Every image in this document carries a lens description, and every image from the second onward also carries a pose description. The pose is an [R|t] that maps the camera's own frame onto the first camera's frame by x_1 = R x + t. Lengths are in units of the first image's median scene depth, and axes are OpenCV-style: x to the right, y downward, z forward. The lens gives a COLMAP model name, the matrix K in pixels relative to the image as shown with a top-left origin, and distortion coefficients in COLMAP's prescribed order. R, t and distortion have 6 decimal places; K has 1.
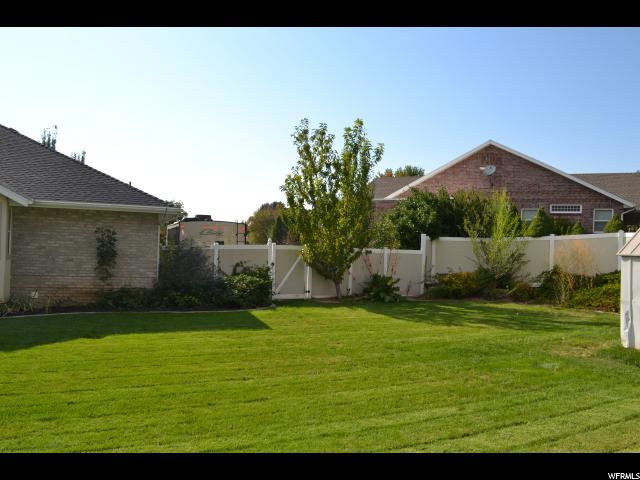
lens RADIAL K [[515.5, 0, 320.0], [0, 515.5, 240.0], [0, 0, 1]] dist [-0.078805, 0.007533]
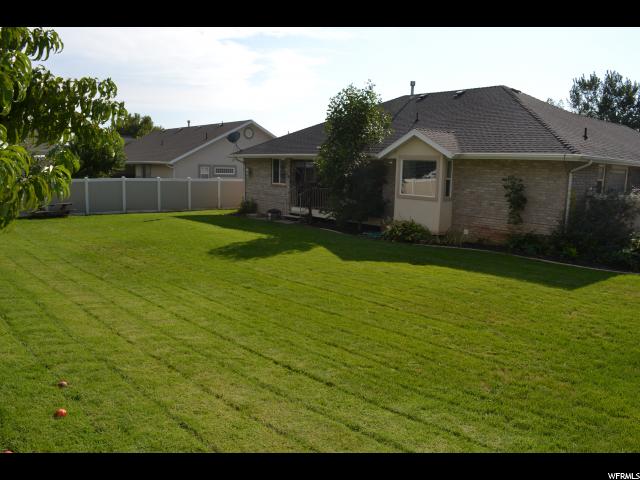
lens RADIAL K [[515.5, 0, 320.0], [0, 515.5, 240.0], [0, 0, 1]] dist [-0.078805, 0.007533]
pose [[0.330221, 0.104504, -0.938101, 0.446016], [-0.011538, 0.994225, 0.106694, 0.001106], [0.943833, -0.024409, 0.329520, 0.246726]]
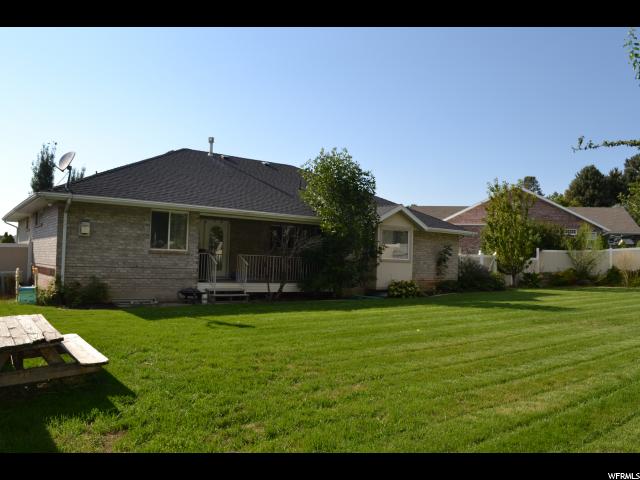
lens RADIAL K [[515.5, 0, 320.0], [0, 515.5, 240.0], [0, 0, 1]] dist [-0.078805, 0.007533]
pose [[0.954908, 0.013966, 0.296572, -1.291590], [-0.011080, 0.999874, -0.011409, -0.013760], [-0.296694, 0.007608, 0.954942, -0.512678]]
